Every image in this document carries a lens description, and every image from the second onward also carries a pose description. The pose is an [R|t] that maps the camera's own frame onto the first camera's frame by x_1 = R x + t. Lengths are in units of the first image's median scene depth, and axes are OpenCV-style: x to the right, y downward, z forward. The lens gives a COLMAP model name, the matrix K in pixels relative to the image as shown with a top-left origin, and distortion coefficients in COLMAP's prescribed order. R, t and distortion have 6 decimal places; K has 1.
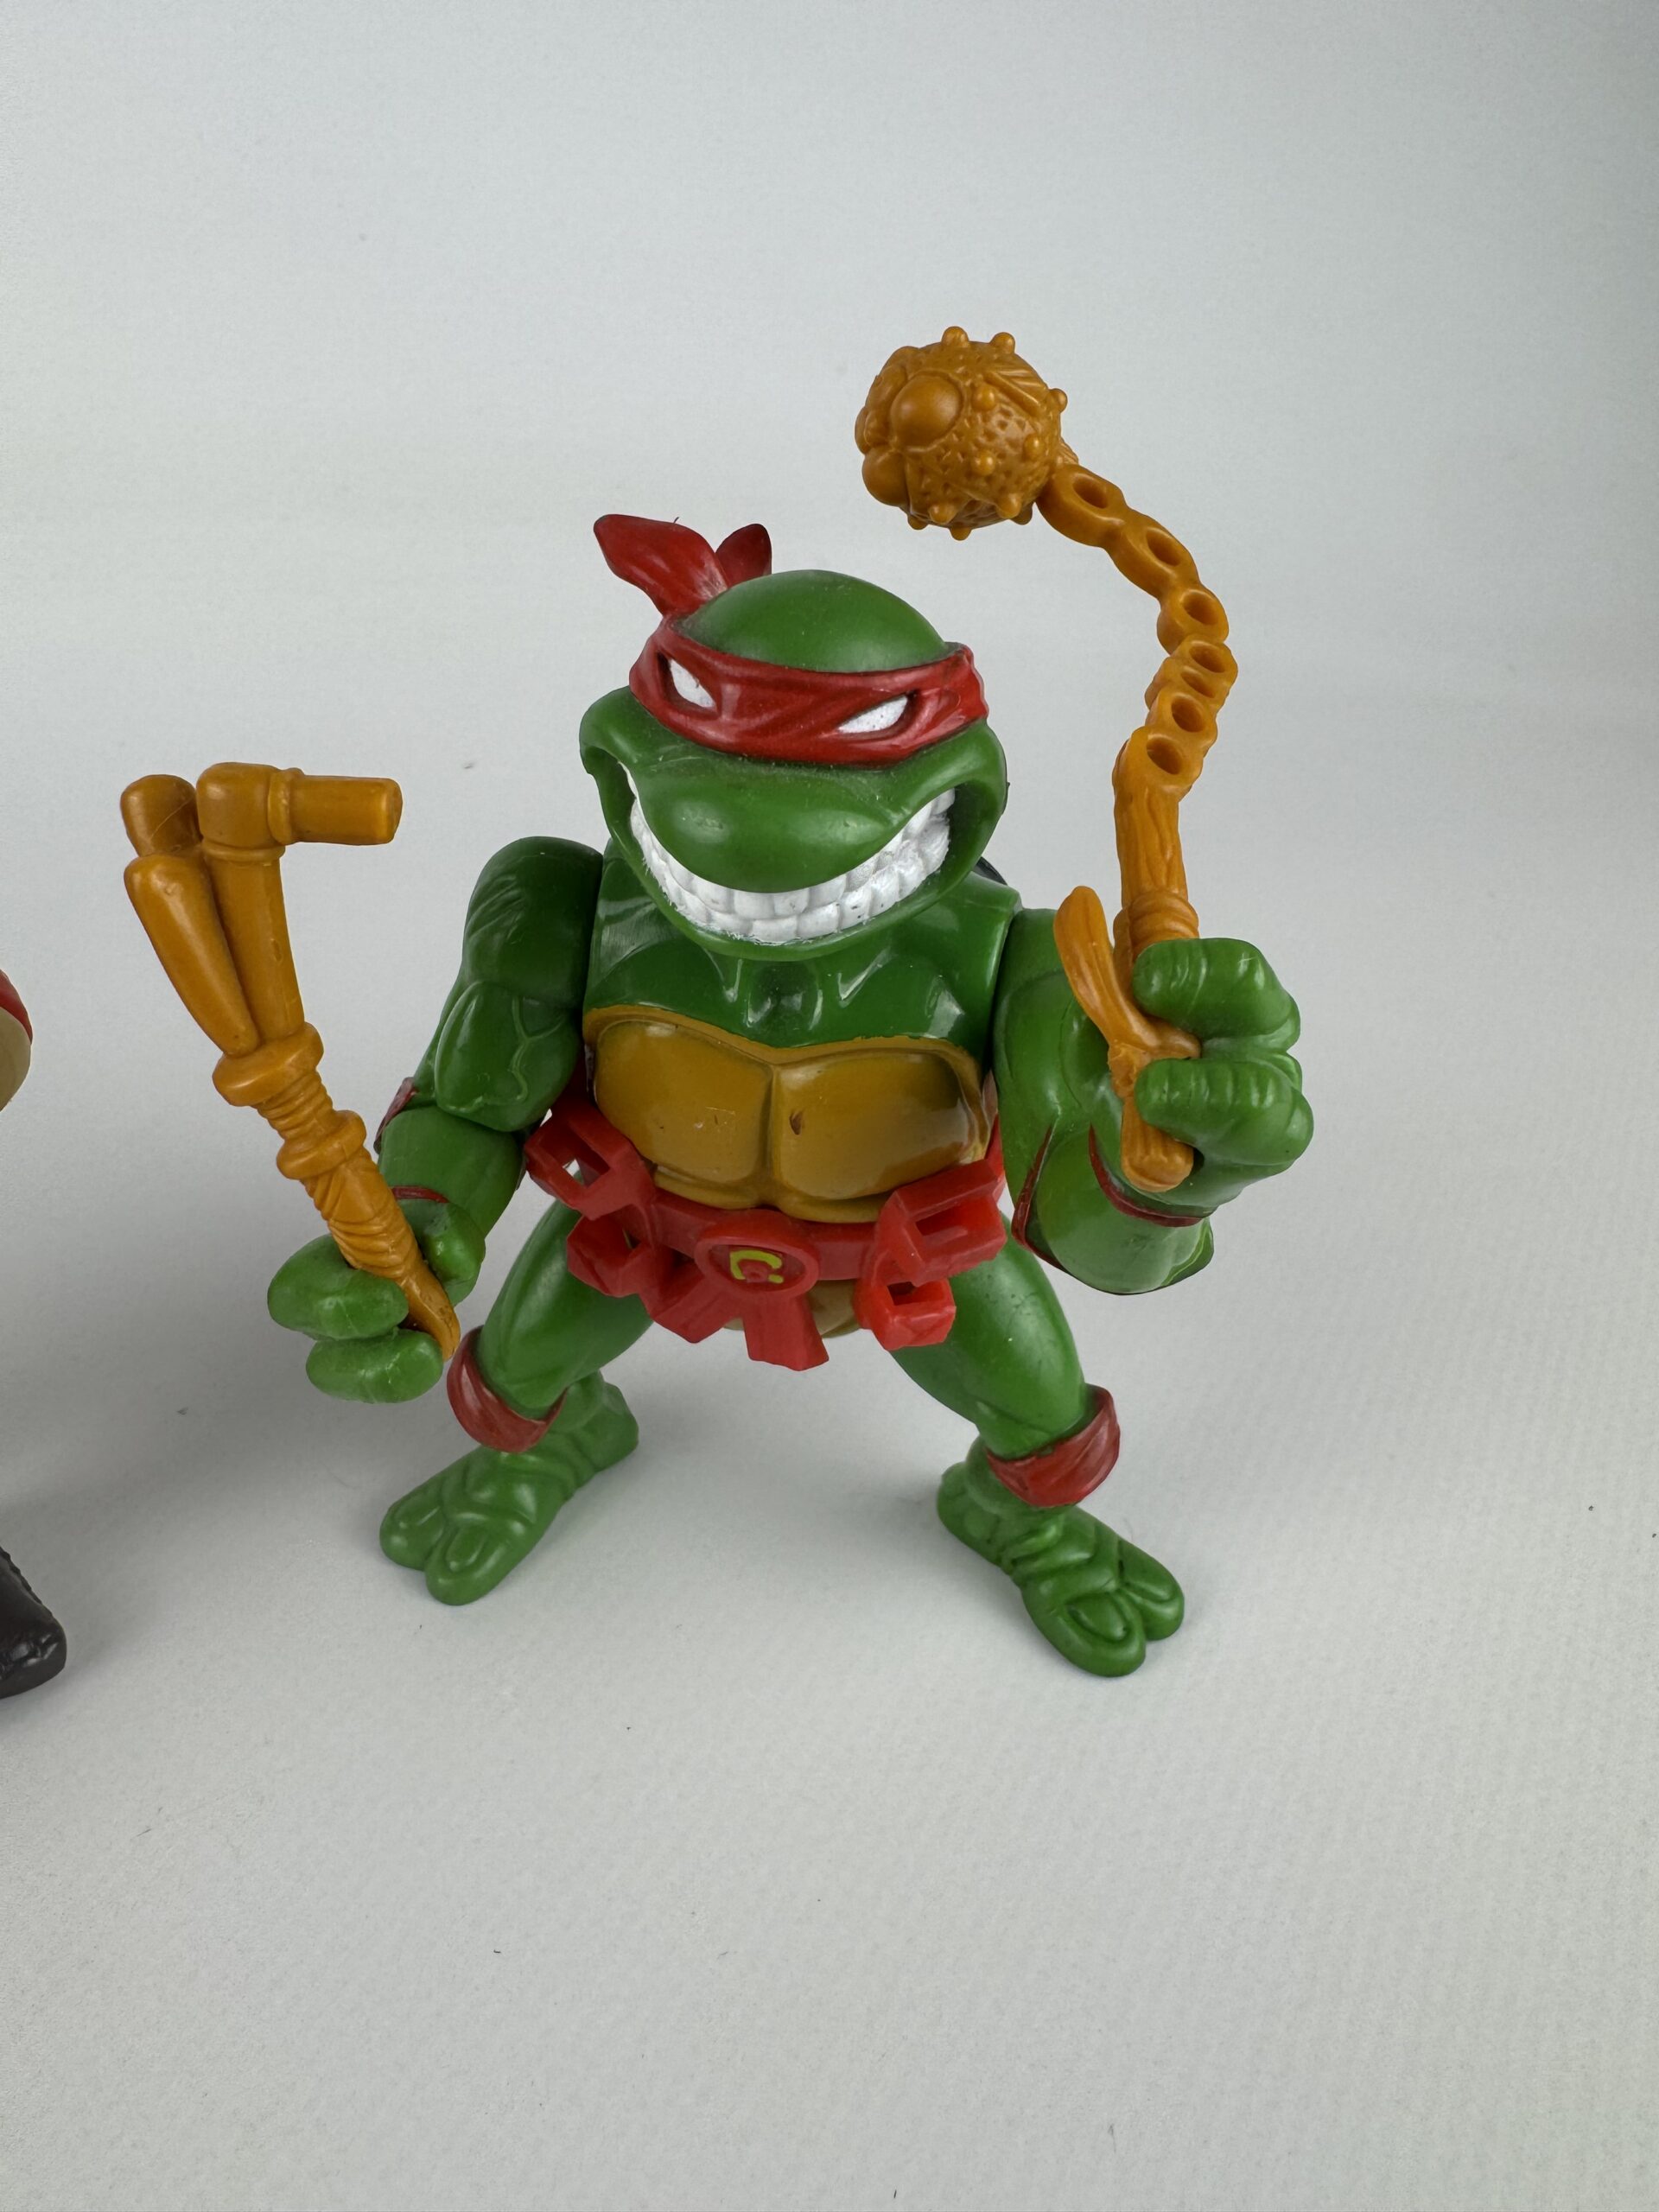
lens RADIAL K [[1984.2, 0, 829.5], [0, 1984.2, 1106.0], [0, 0, 1]] dist [0.066532, 0.001009]
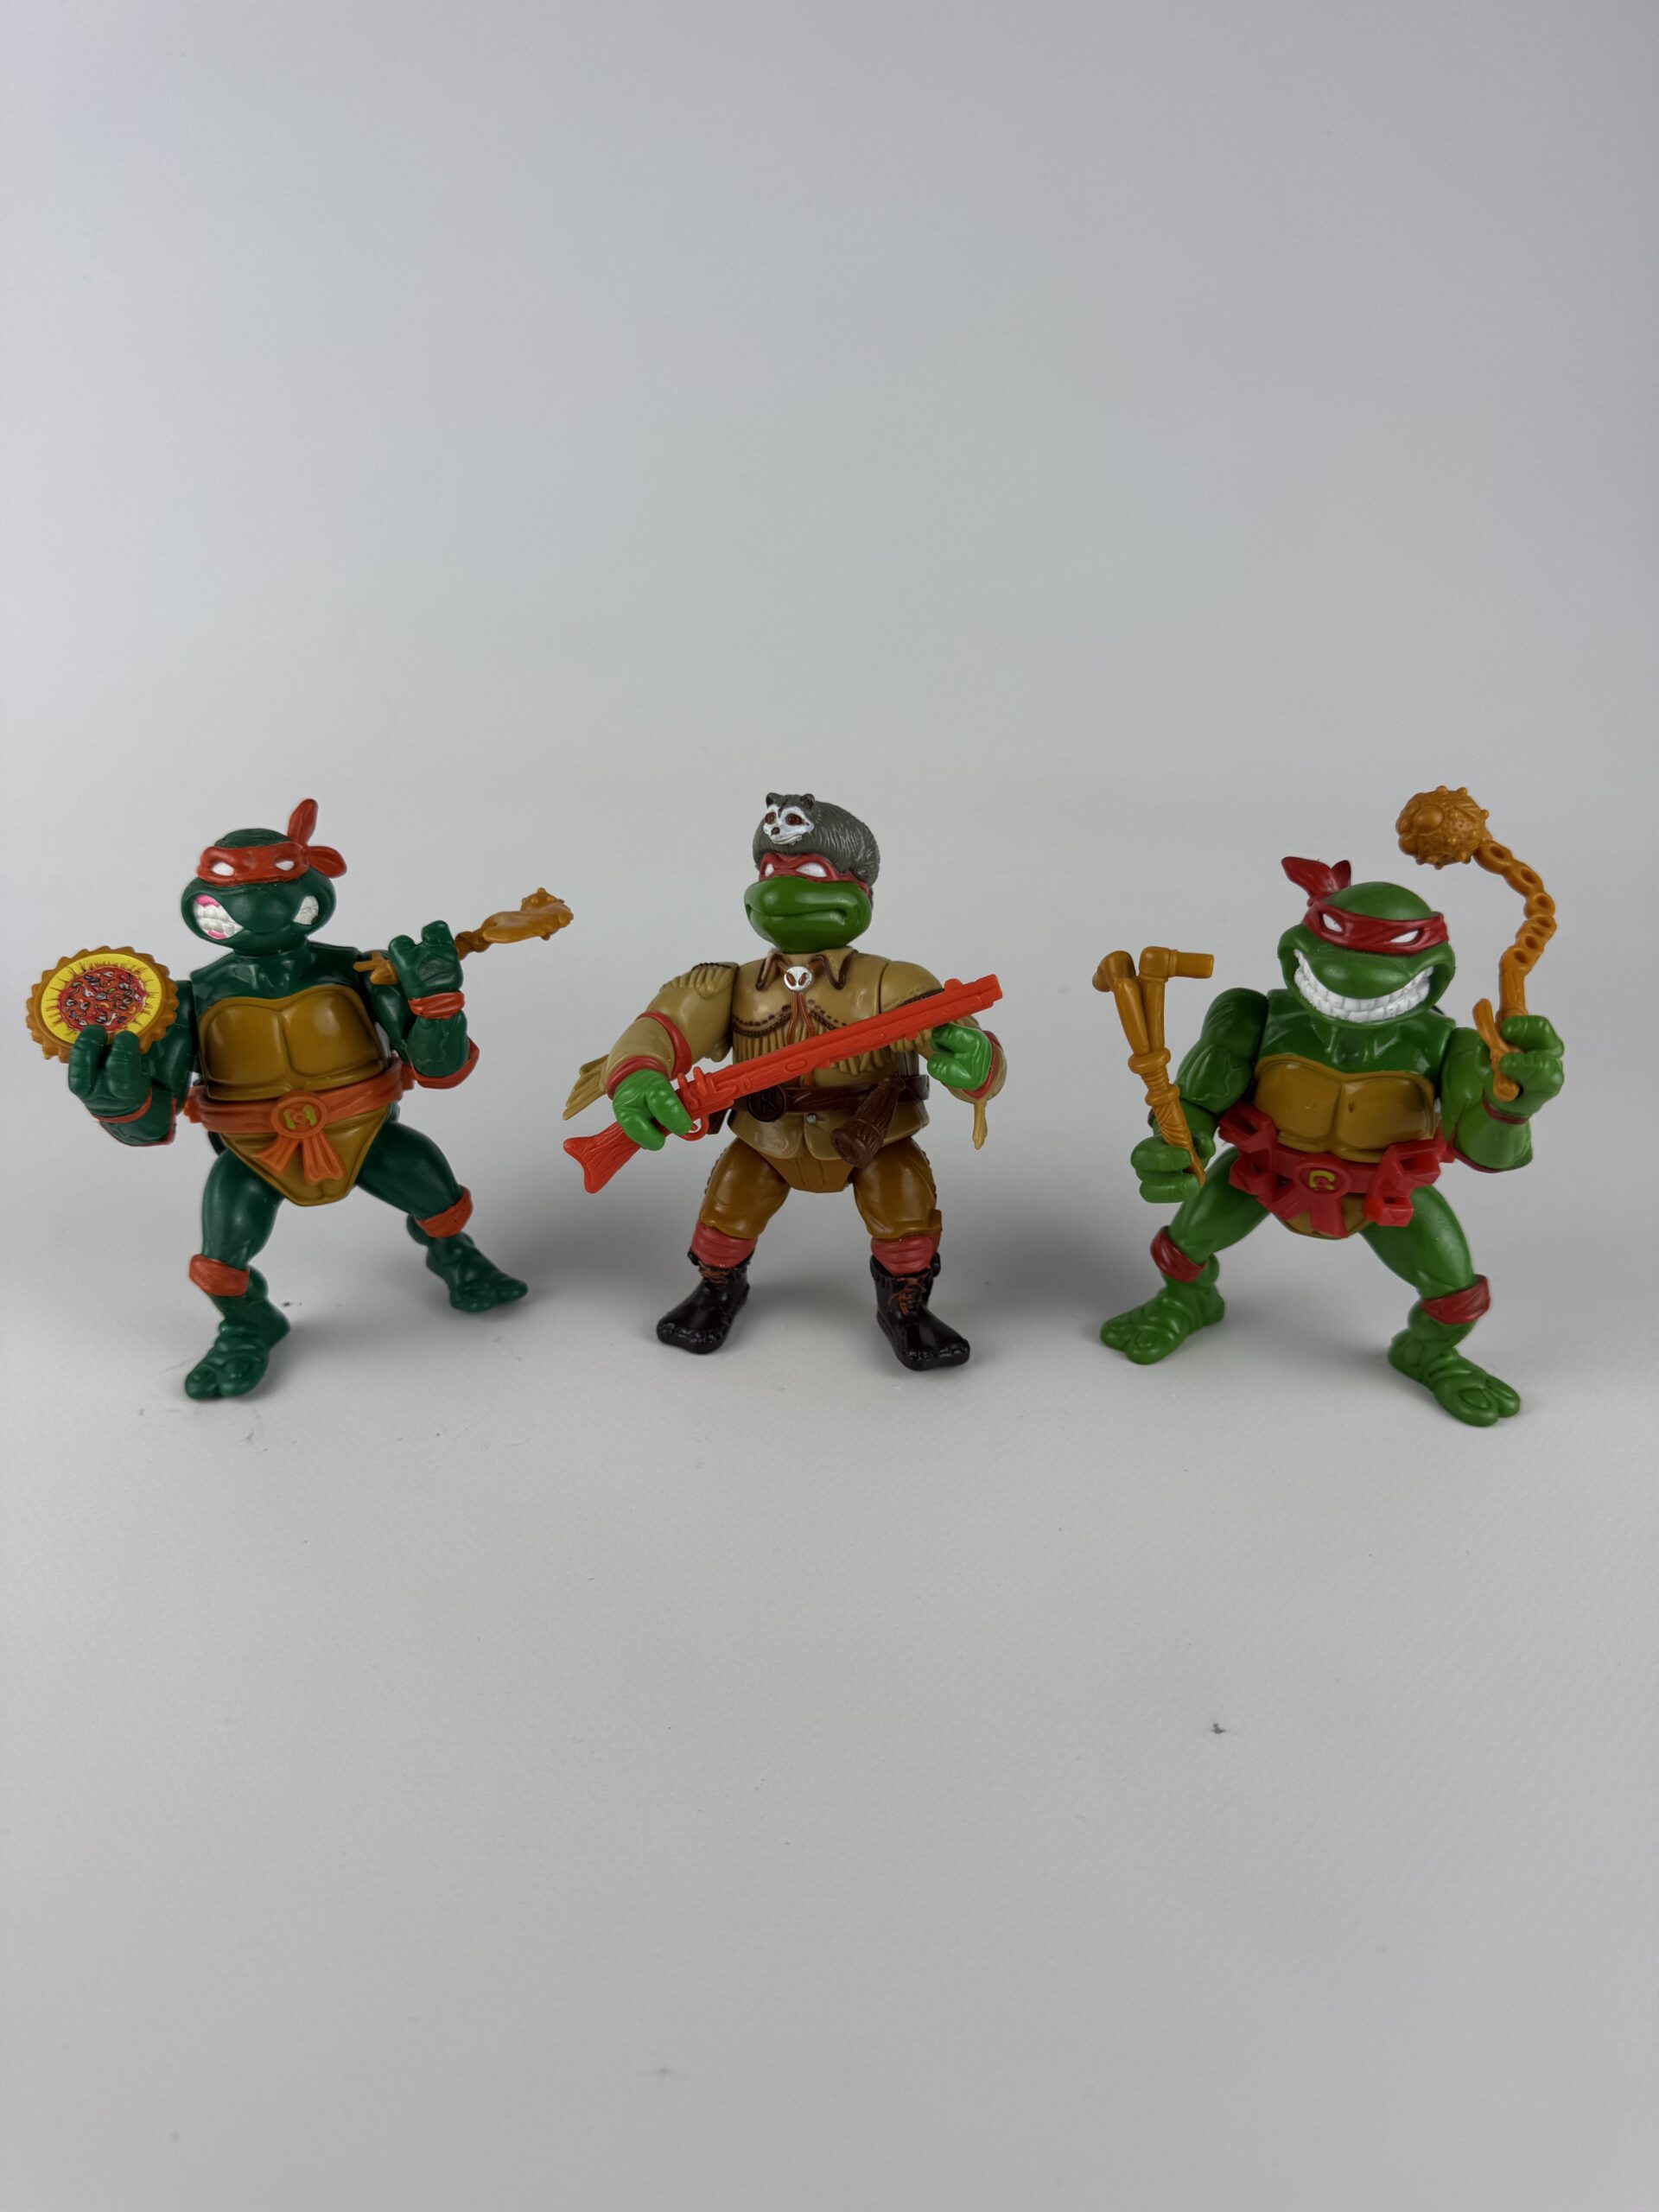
lens RADIAL K [[1687.6, 0, 844.5], [0, 1687.6, 1113.0], [0, 0, 1]] dist [0.003674, -0.000586]
pose [[0.968687, 0.066708, -0.239155, -0.126695], [-0.091184, 0.991503, -0.092777, 0.270174], [0.230934, 0.111679, 0.966539, -1.136984]]
